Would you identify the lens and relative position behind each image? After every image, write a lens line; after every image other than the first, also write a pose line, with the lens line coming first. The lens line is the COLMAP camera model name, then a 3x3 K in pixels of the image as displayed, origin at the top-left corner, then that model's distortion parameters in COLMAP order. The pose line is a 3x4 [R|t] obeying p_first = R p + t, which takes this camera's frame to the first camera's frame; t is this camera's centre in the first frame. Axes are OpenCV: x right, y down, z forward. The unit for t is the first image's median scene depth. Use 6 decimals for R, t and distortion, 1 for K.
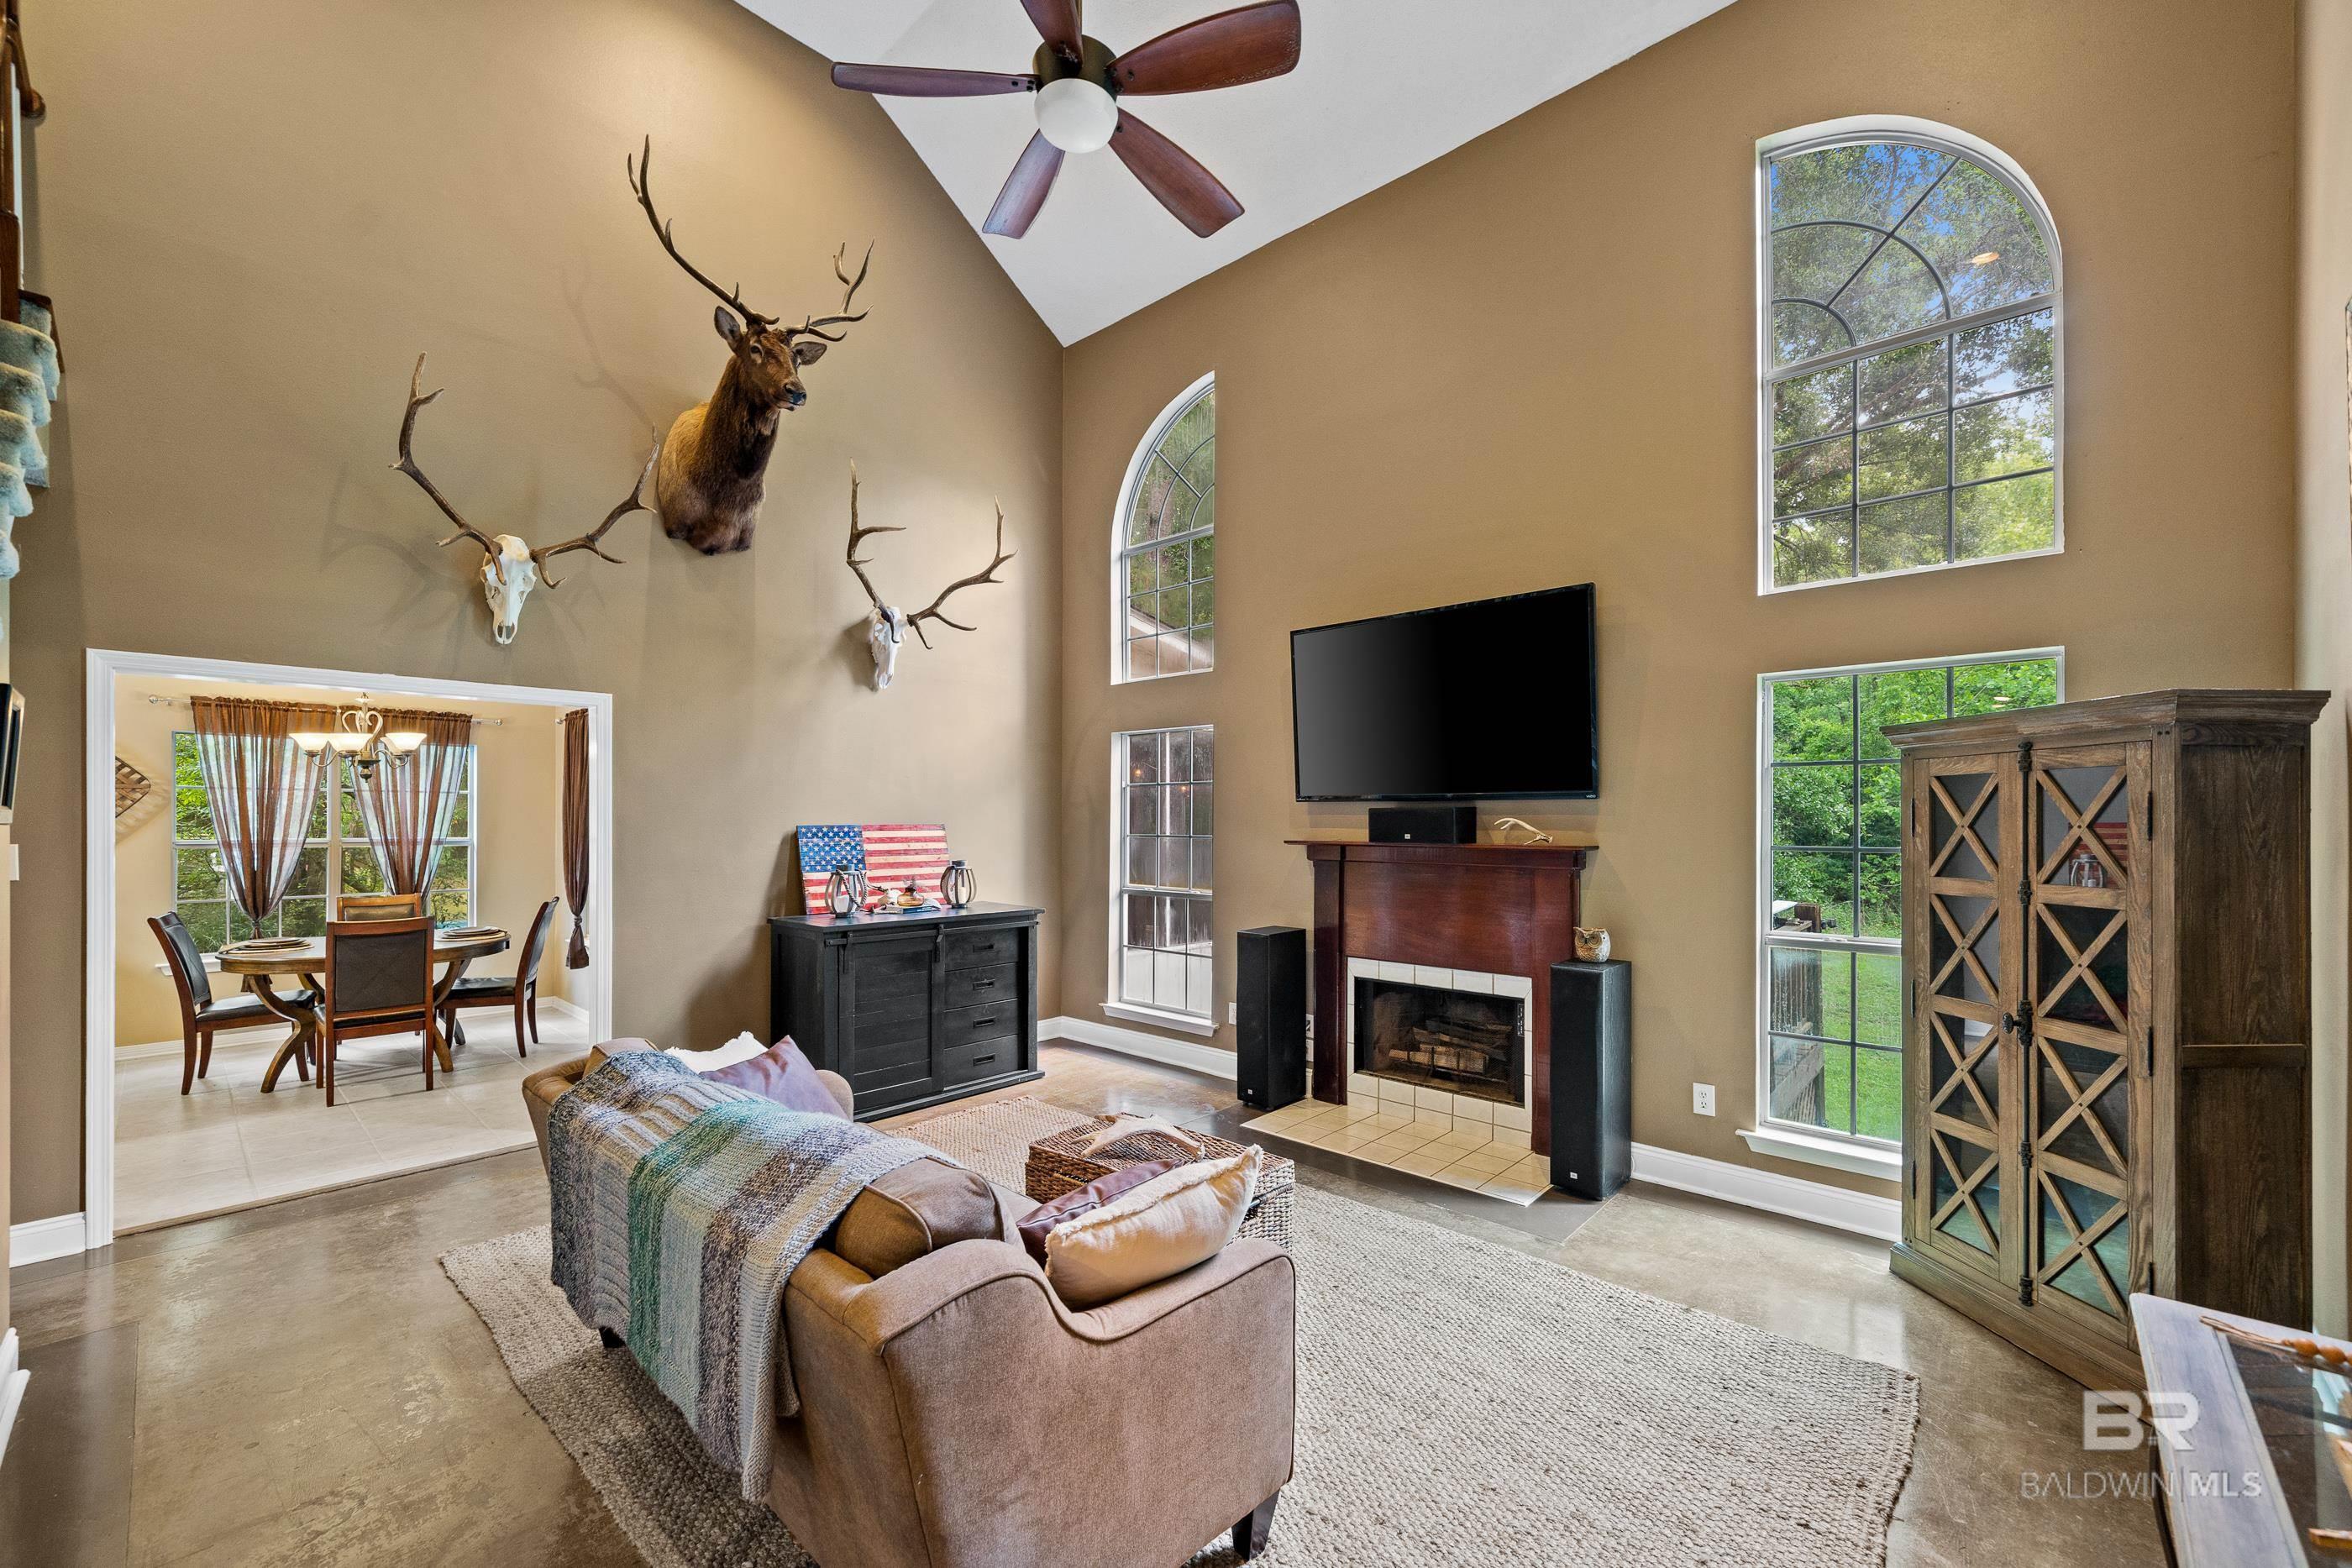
lens RADIAL K [[946.3, 0, 1217.8], [0, 946.3, 812.0], [0, 0, 1]] dist [-0.002247, 0.000085]
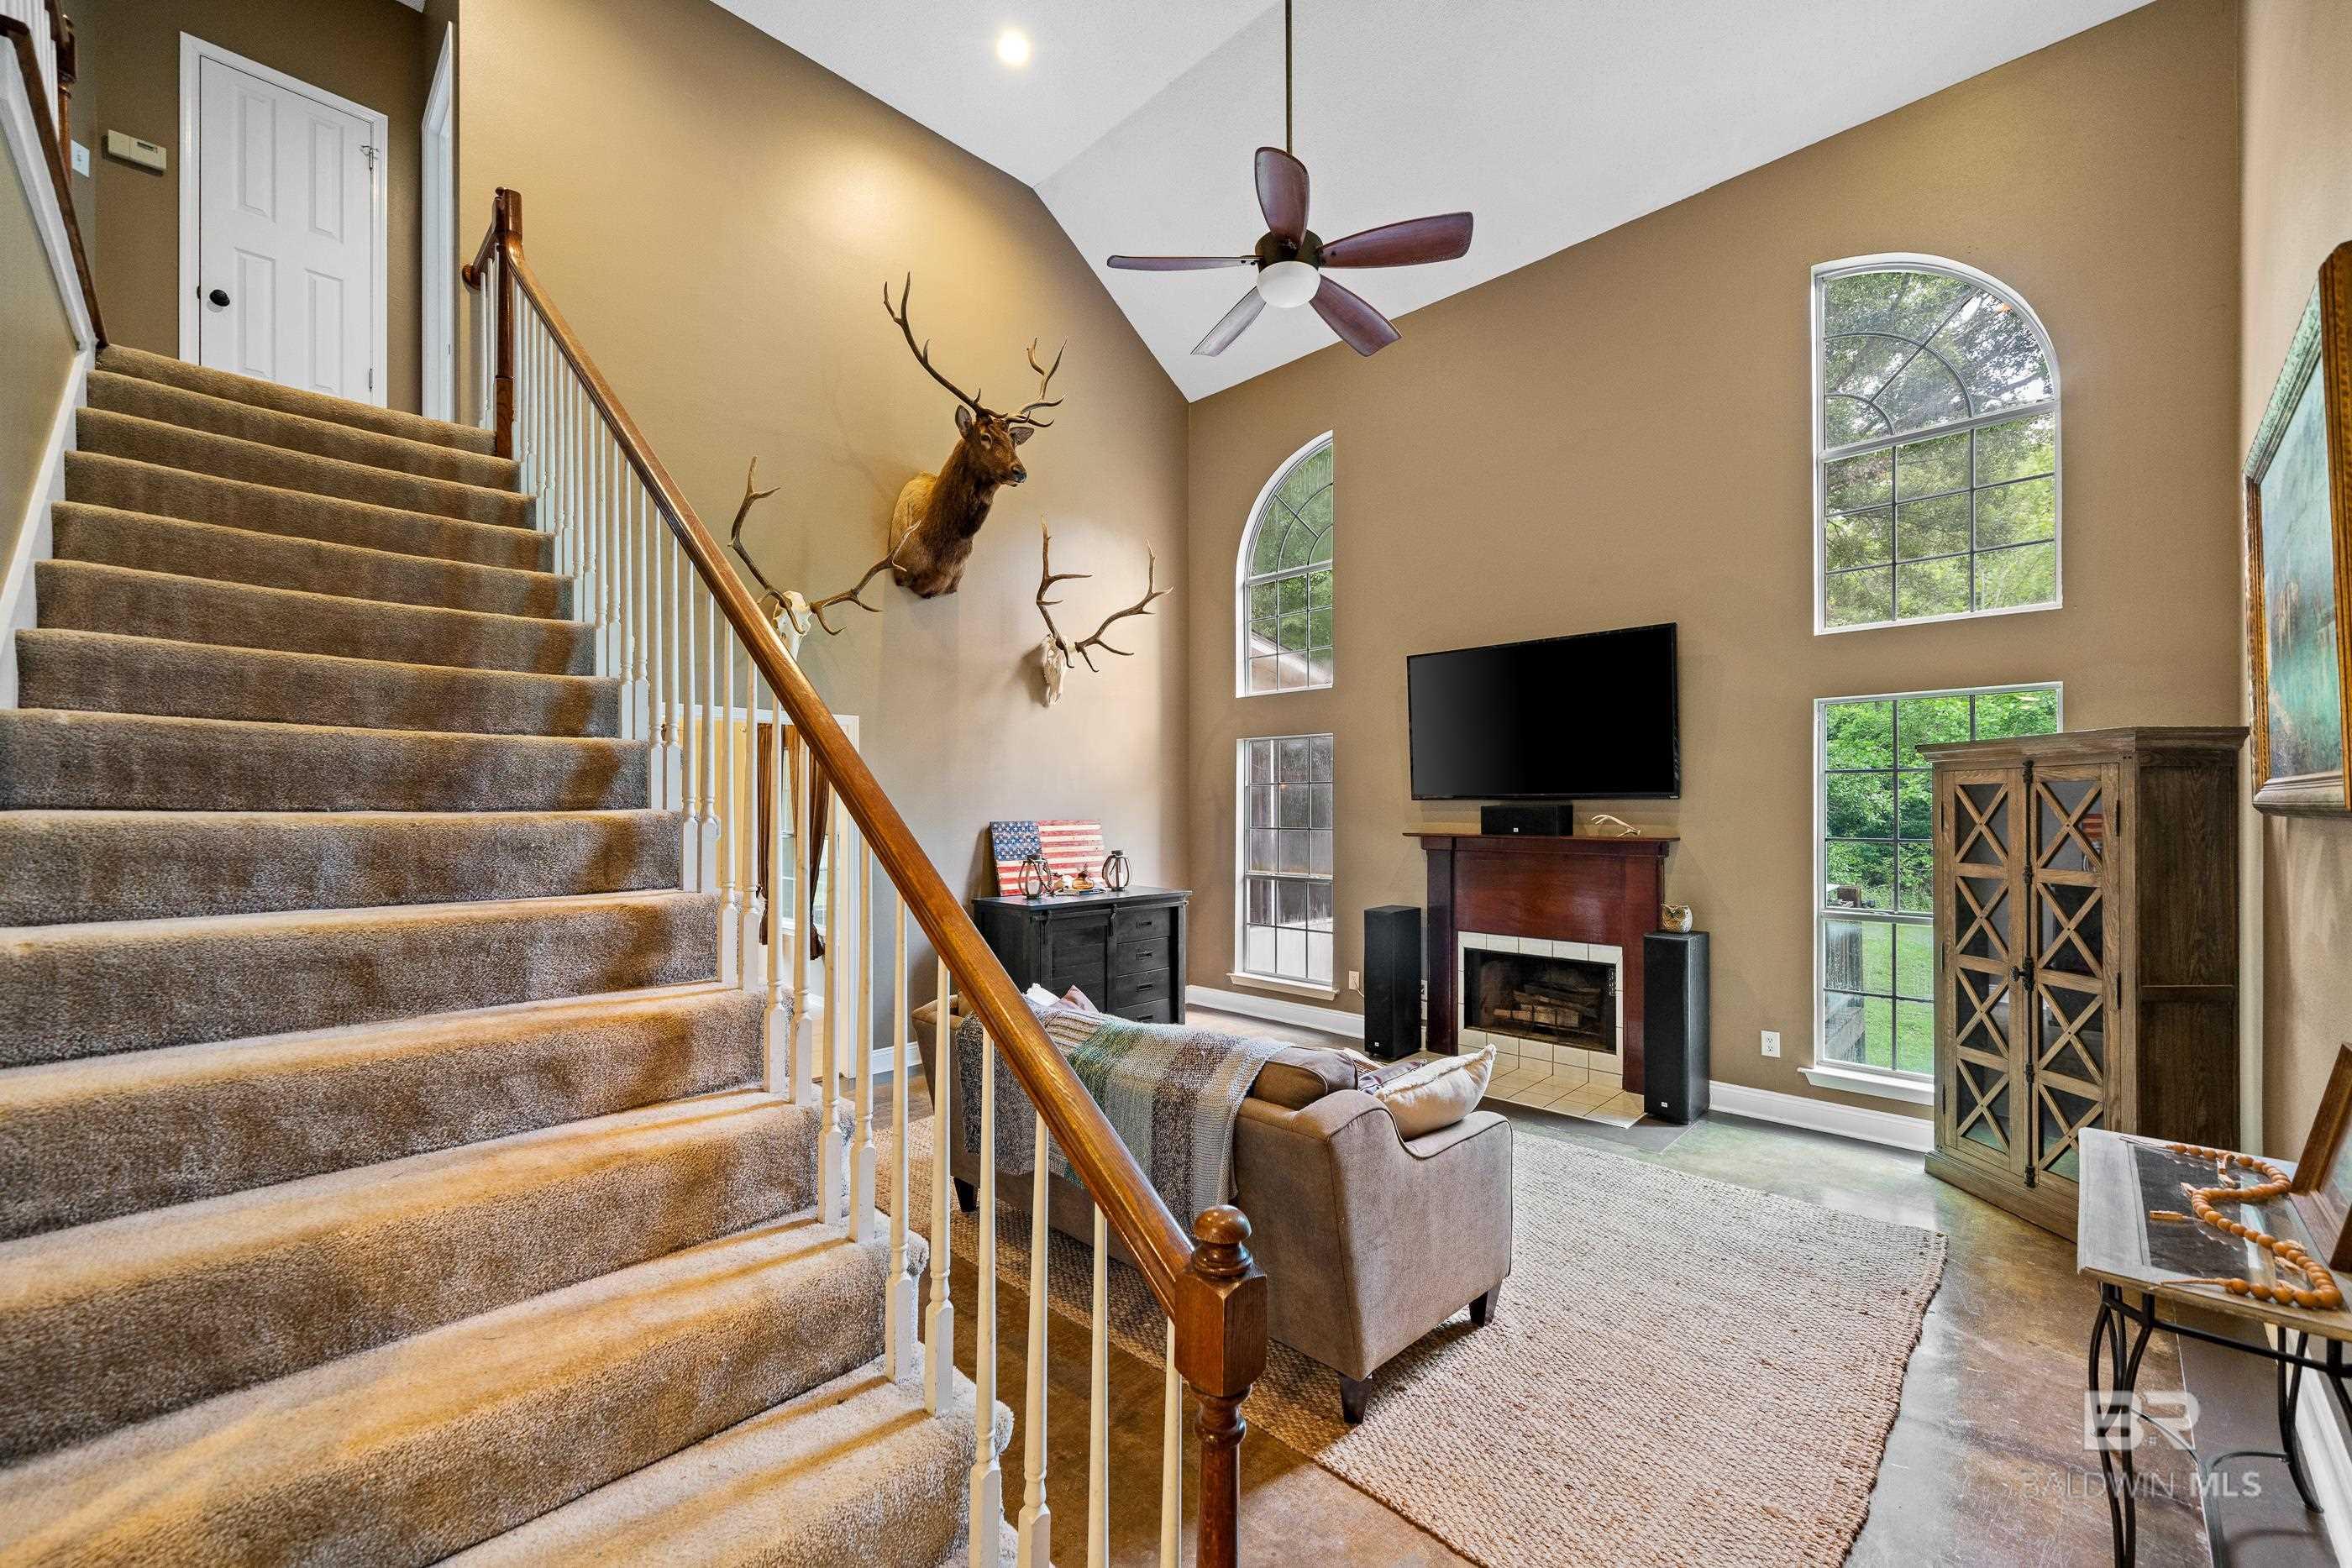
lens RADIAL K [[946.3, 0, 1214.5], [0, 946.3, 799.9], [0, 0, 1]] dist [-0.002247, 0.000085]
pose [[0.999634, -0.004654, -0.026655, -0.173253], [0.004711, 0.999987, 0.002077, -0.019348], [0.026645, -0.002202, 0.999643, -0.246138]]
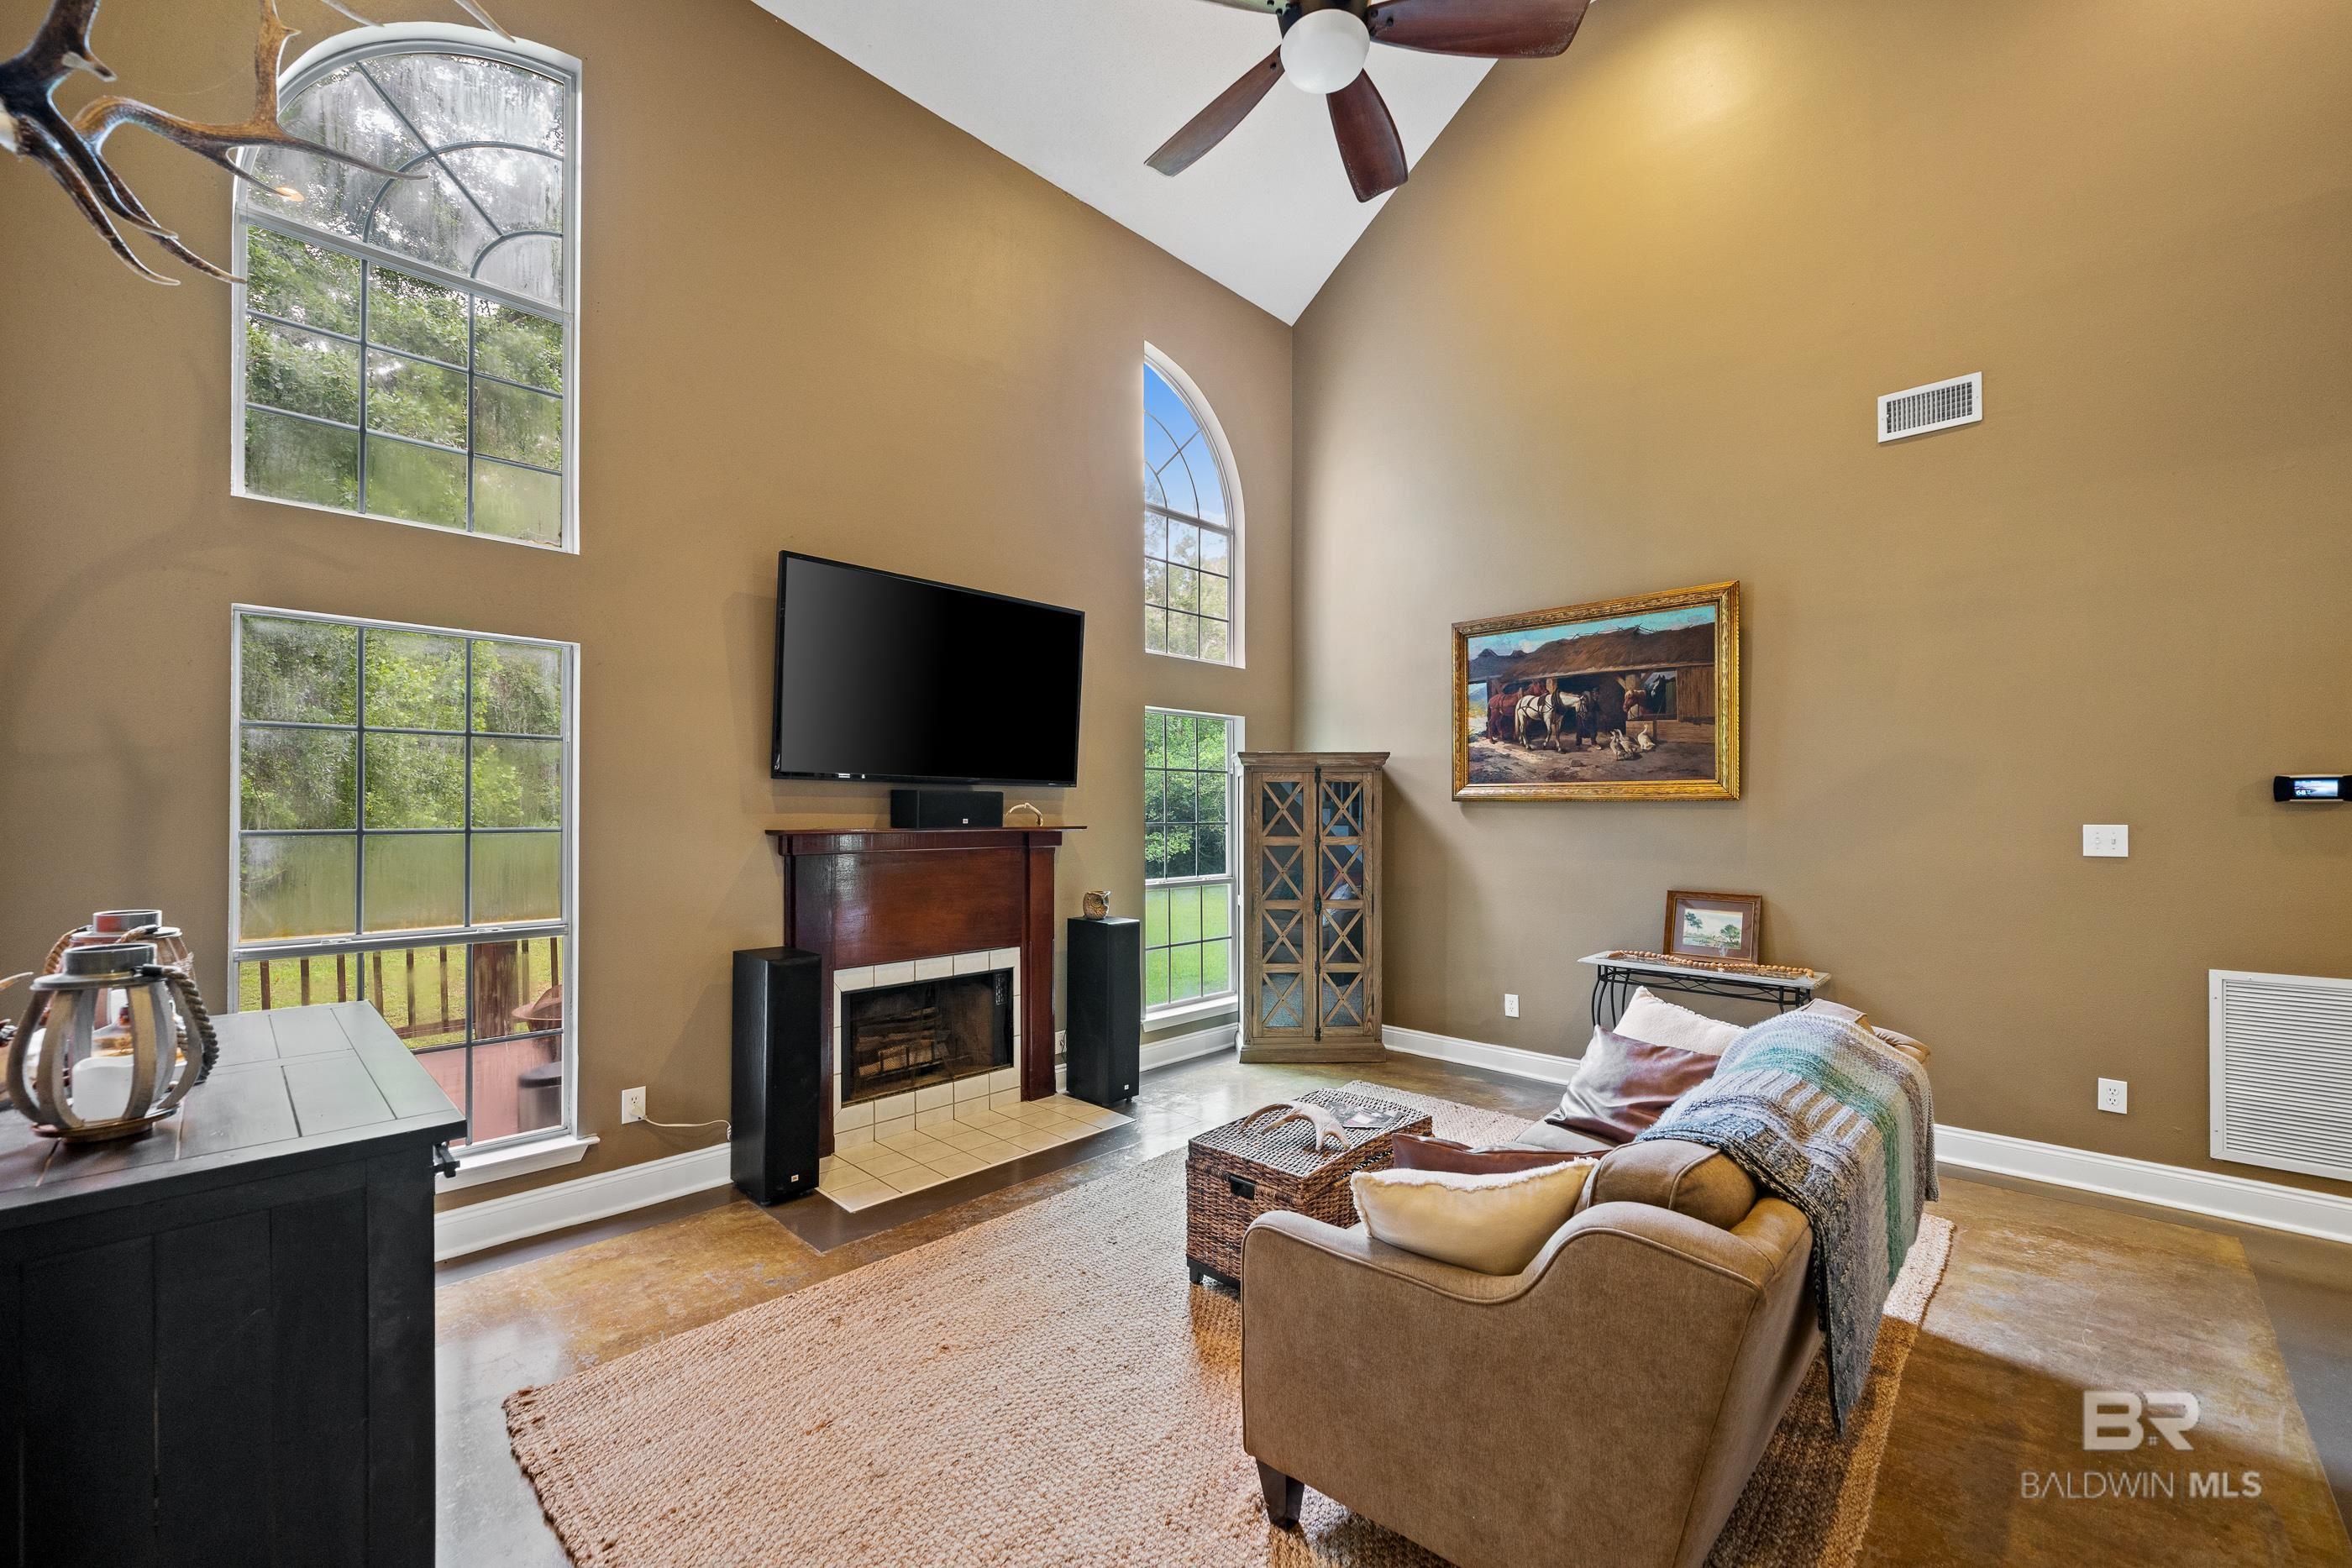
lens RADIAL K [[946.3, 0, 1152.1], [0, 946.3, 810.6], [0, 0, 1]] dist [-0.002247, 0.000085]
pose [[0.046189, -0.002566, 0.998929, -0.858617], [-0.012513, 0.999917, 0.003147, 0.011719], [-0.998854, -0.012645, 0.046153, 0.890071]]
